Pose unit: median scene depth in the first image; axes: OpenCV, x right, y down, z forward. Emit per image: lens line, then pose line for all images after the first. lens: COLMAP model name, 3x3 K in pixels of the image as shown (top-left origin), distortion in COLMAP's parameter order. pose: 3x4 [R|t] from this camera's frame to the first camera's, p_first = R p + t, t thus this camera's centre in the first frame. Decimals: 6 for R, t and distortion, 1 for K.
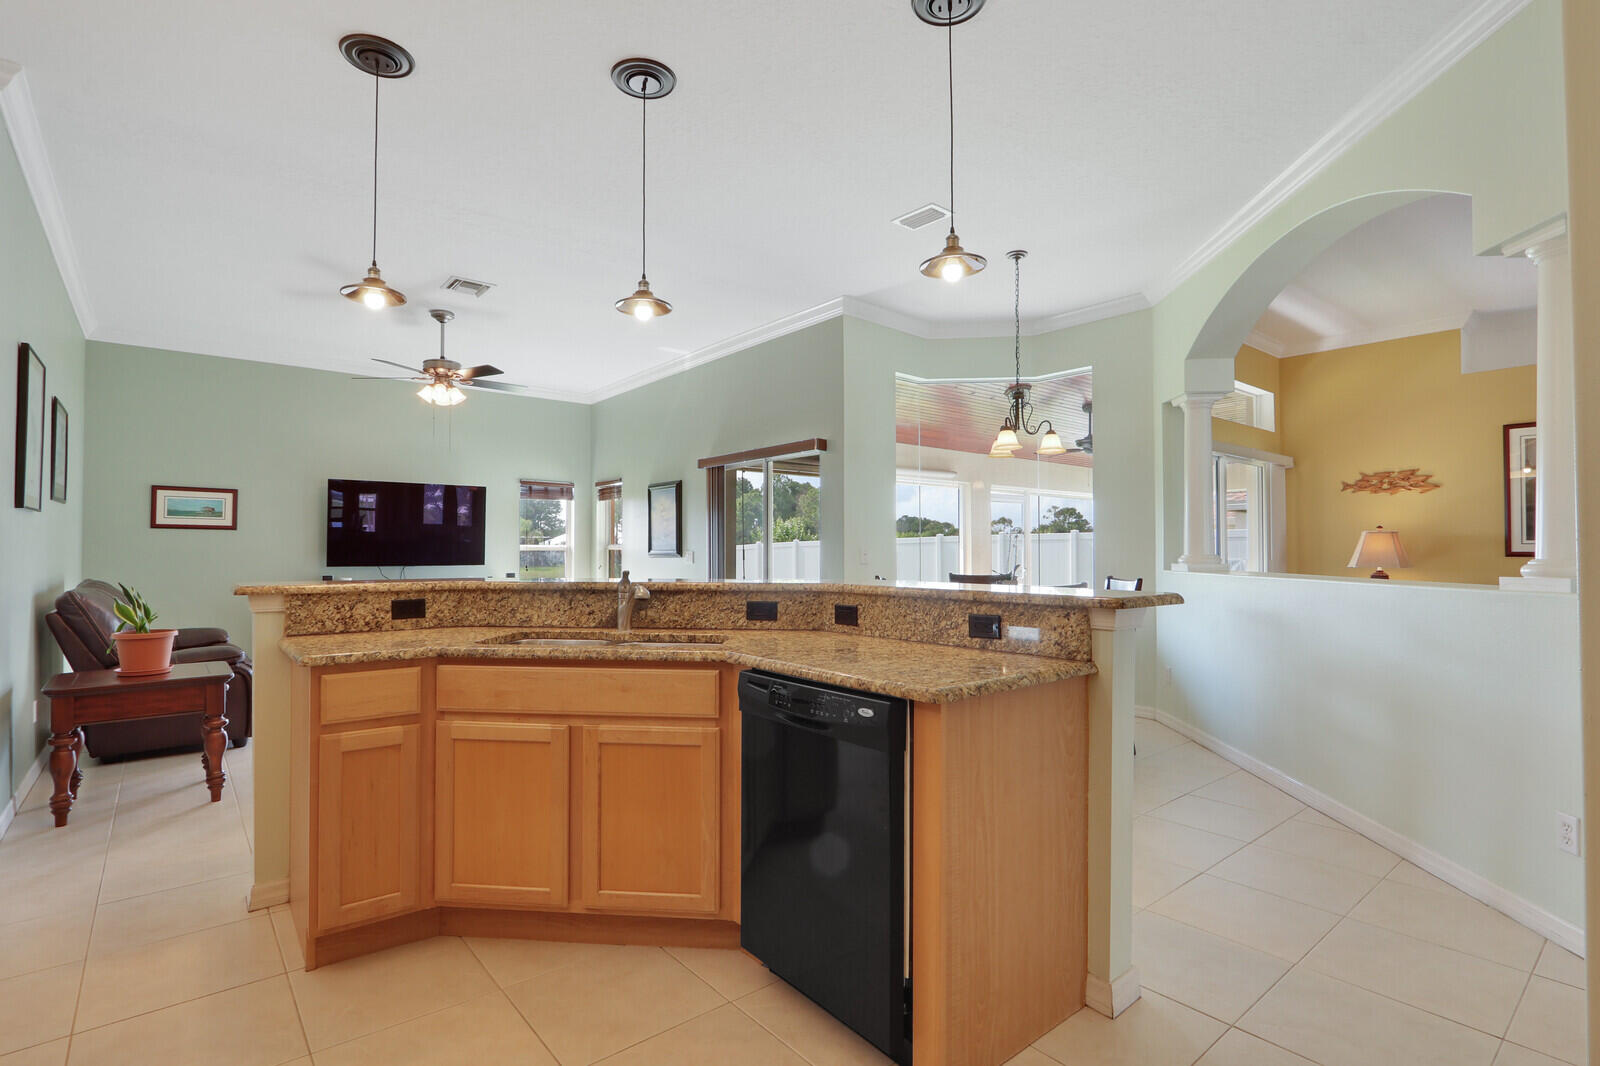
lens RADIAL K [[775.7, 0, 789.0], [0, 775.7, 538.4], [0, 0, 1]] dist [-0.016494, -0.000331]
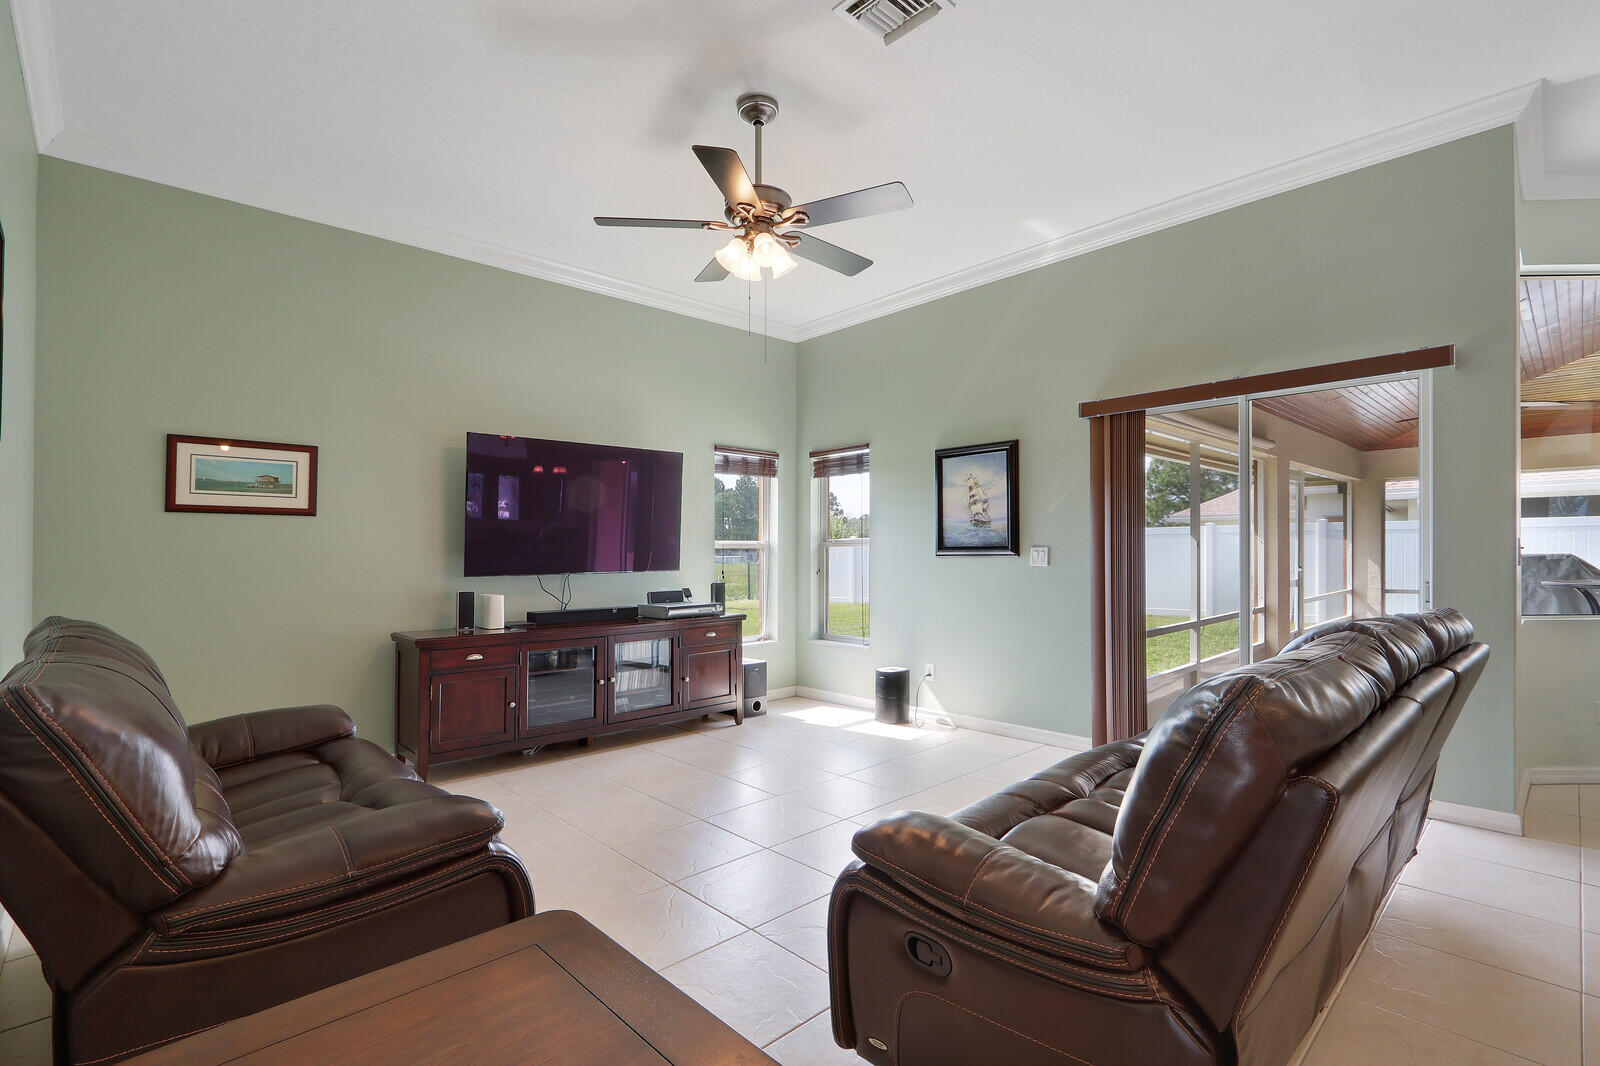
lens RADIAL K [[754.6, 0, 816.4], [0, 754.6, 542.1], [0, 0, 1]] dist [-0.013235, -0.000310]
pose [[0.997224, -0.005352, 0.074274, -0.384061], [0.004832, 0.999963, 0.007169, 0.006649], [-0.074309, -0.006790, 0.997212, 0.406137]]
